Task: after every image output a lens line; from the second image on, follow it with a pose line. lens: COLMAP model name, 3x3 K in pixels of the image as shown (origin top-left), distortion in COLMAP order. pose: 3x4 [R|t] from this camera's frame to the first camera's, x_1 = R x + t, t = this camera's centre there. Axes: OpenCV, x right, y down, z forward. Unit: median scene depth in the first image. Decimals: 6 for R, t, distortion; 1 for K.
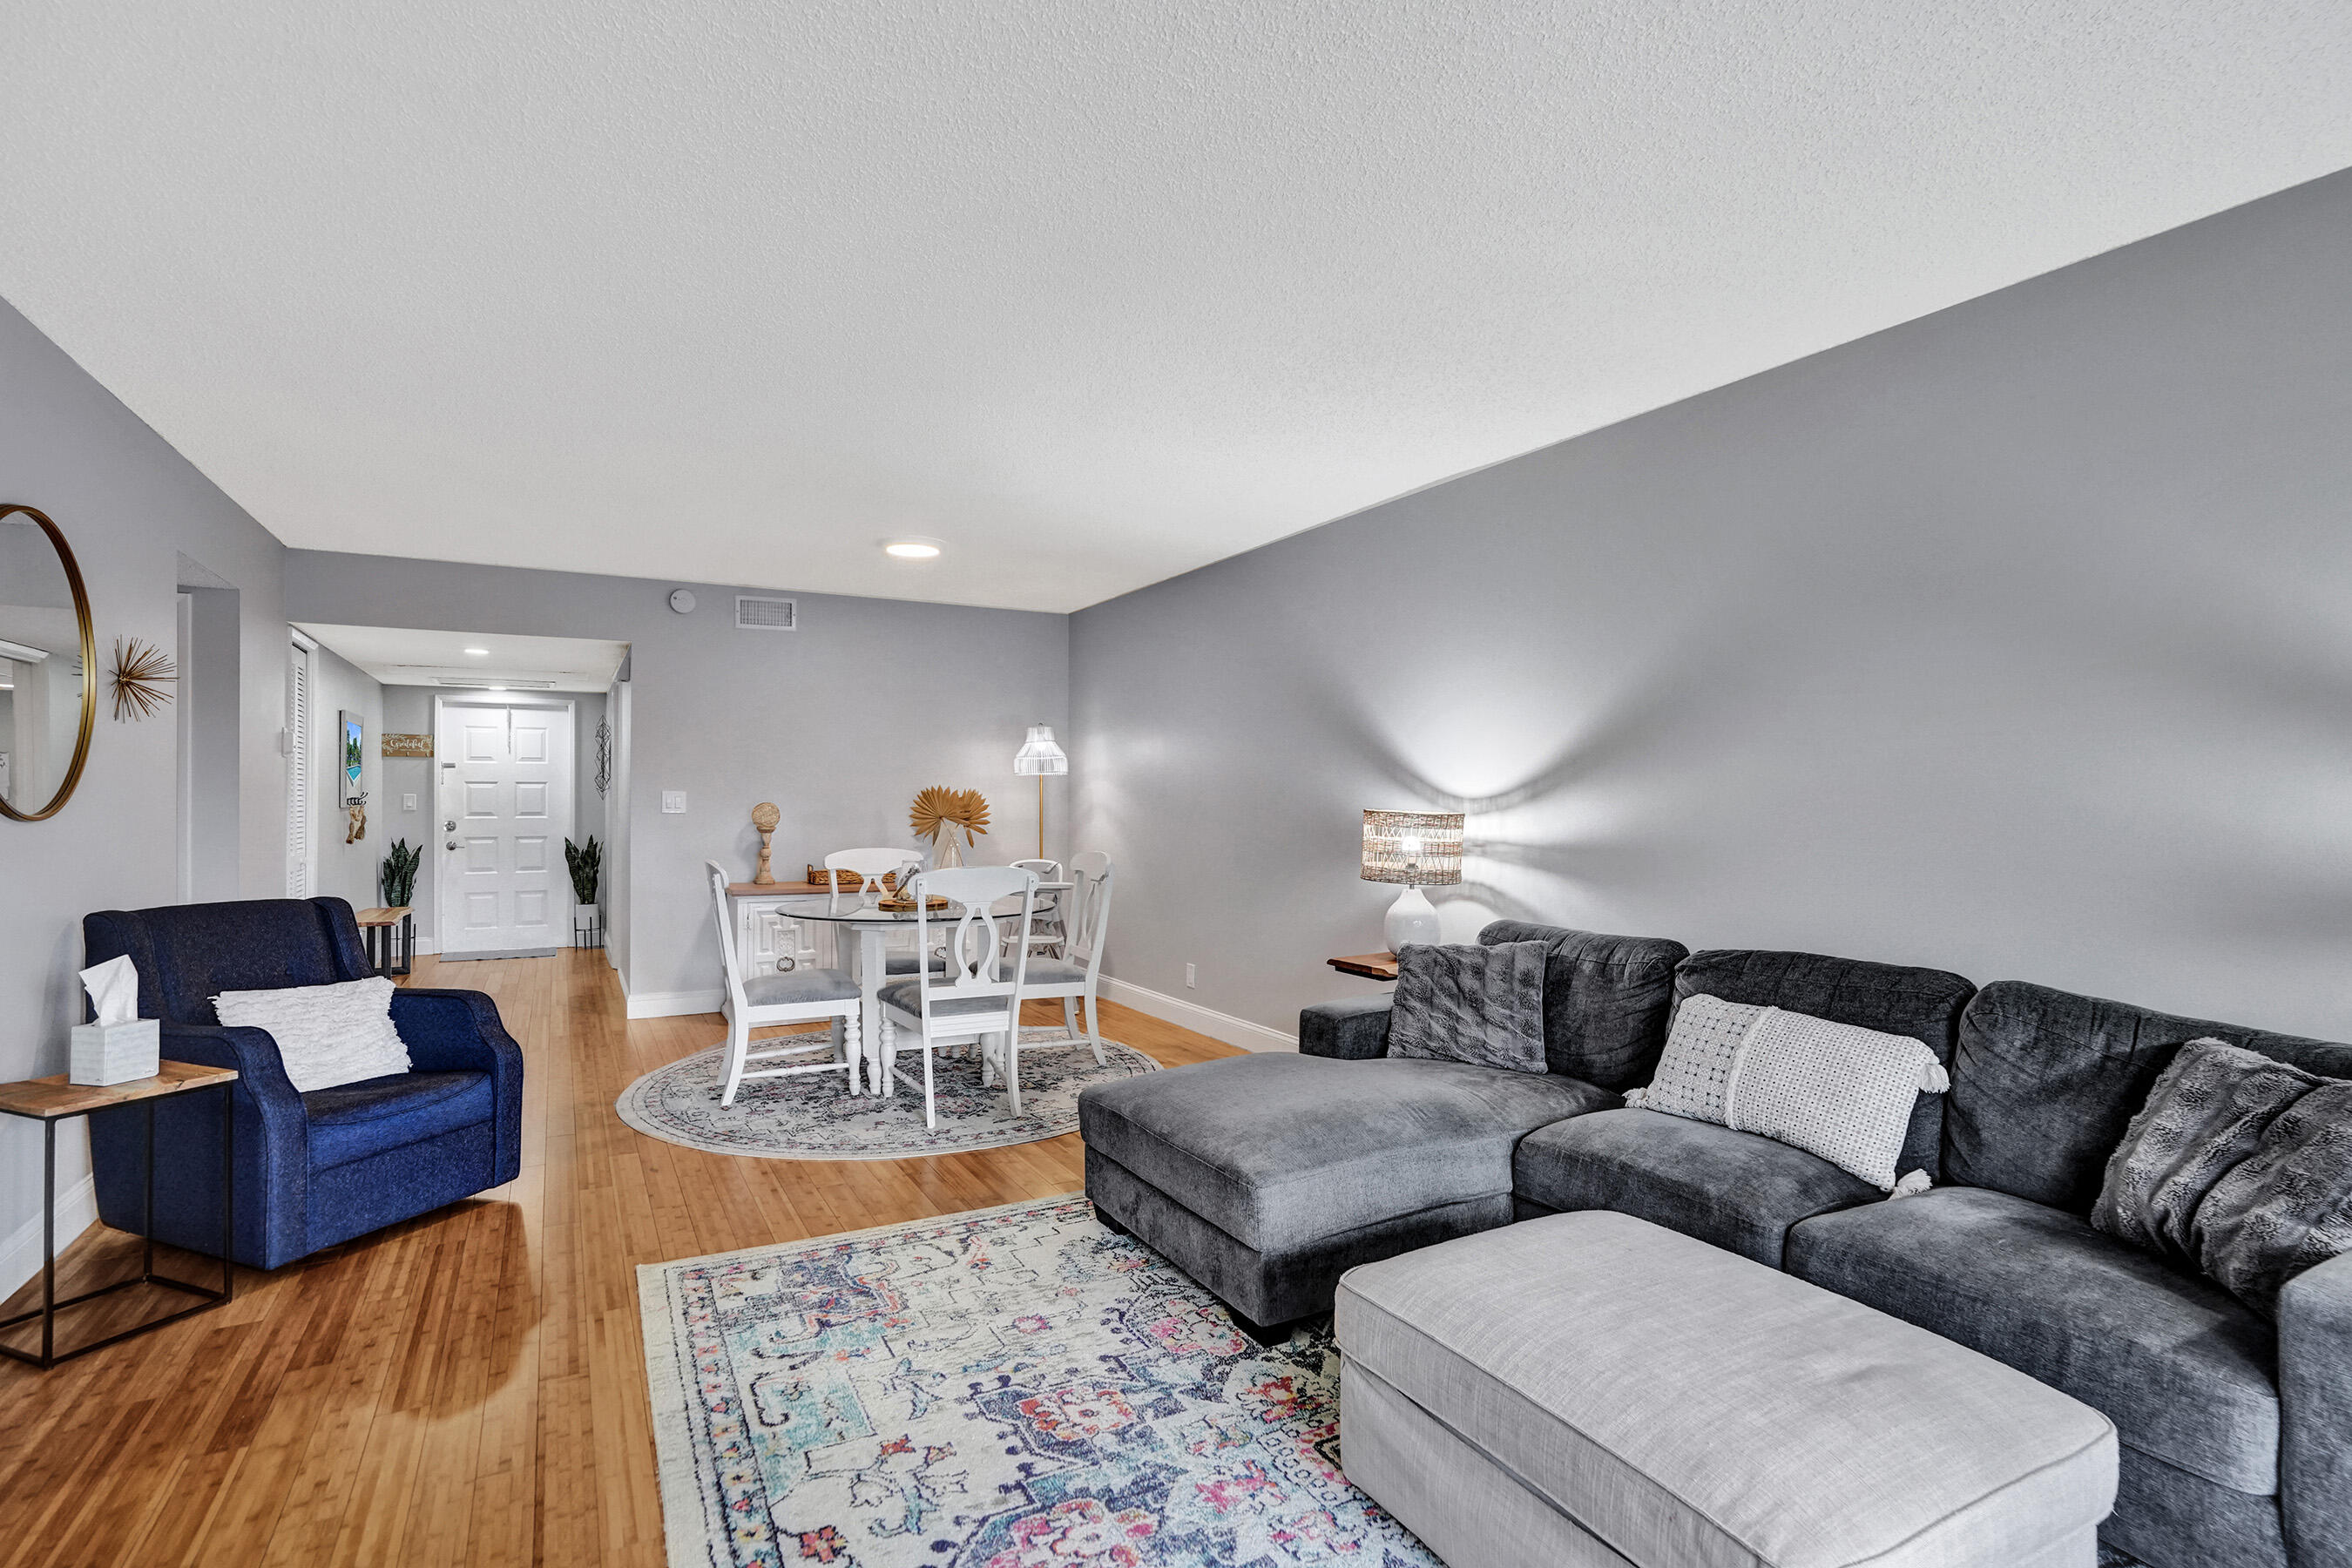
lens RADIAL K [[1170.3, 0, 1176.0], [0, 1170.3, 784.0], [0, 0, 1]] dist [-0.000974, -0.000289]
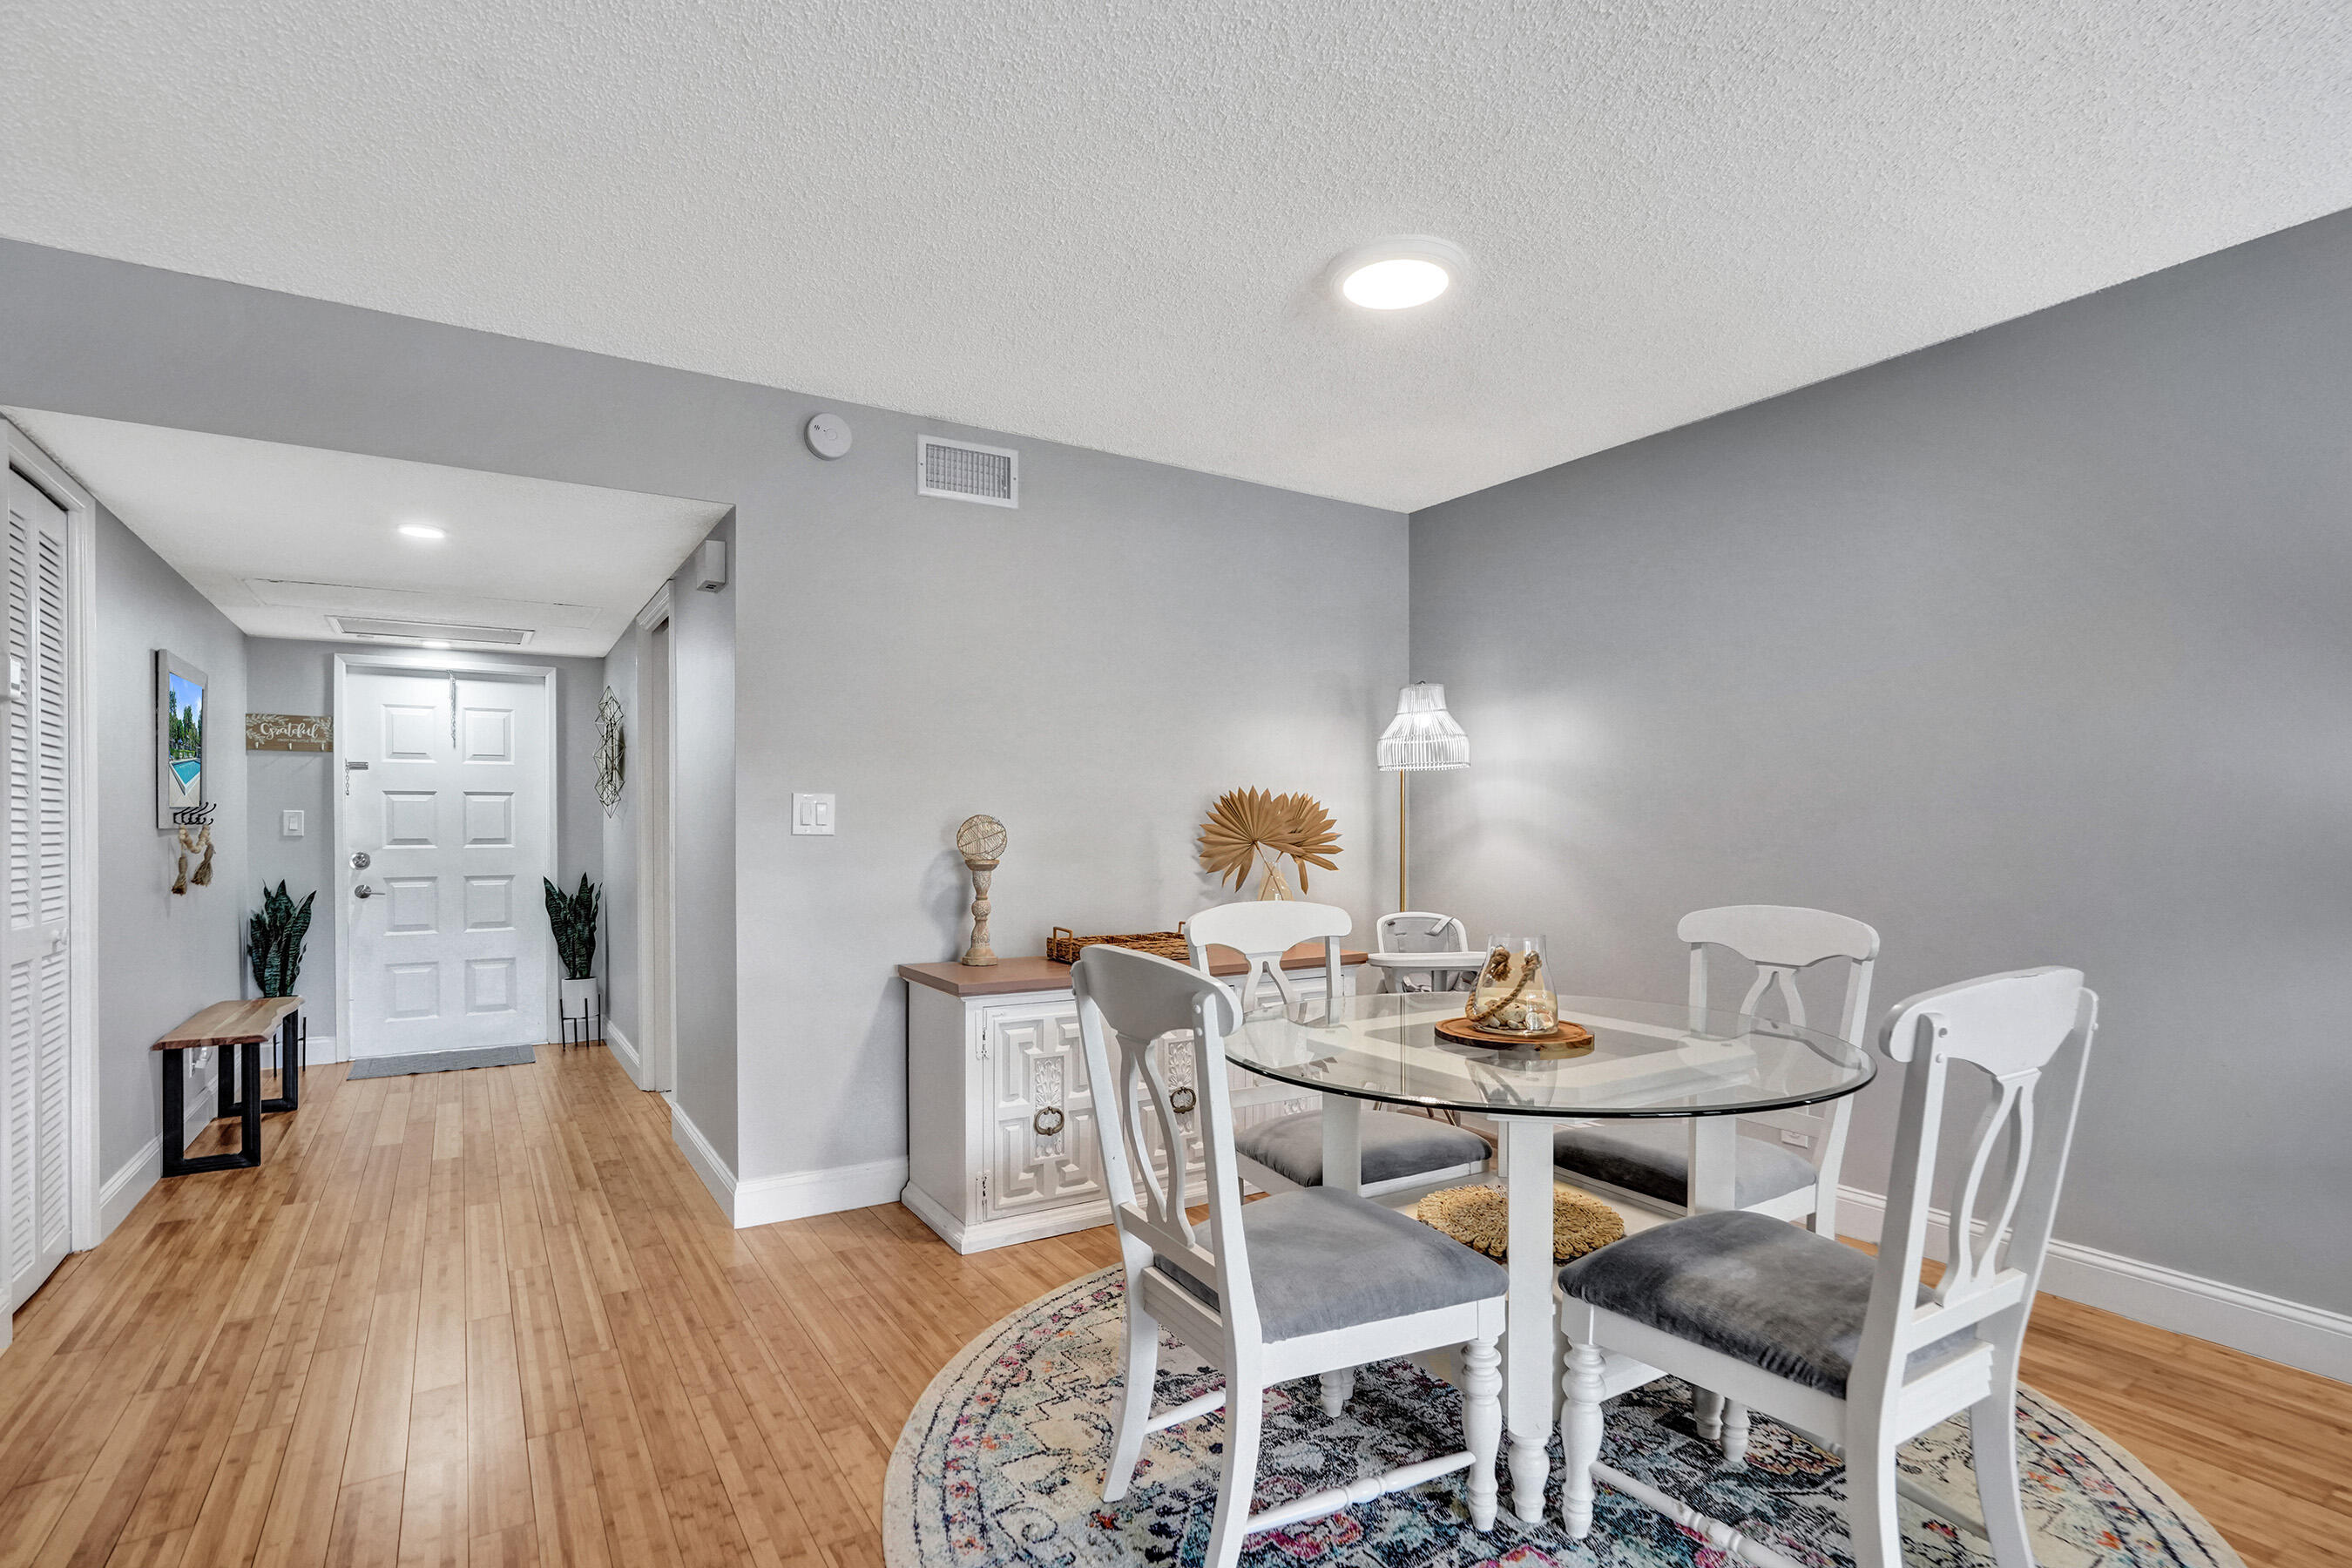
lens RADIAL K [[1169.2, 0, 1221.2], [0, 1169.2, 828.9], [0, 0, 1]] dist [-0.032352, 0.012208]
pose [[0.995461, -0.003578, 0.095103, -0.288176], [0.002324, 0.999909, 0.013294, 0.015175], [-0.095142, -0.013013, 0.995379, 0.446270]]
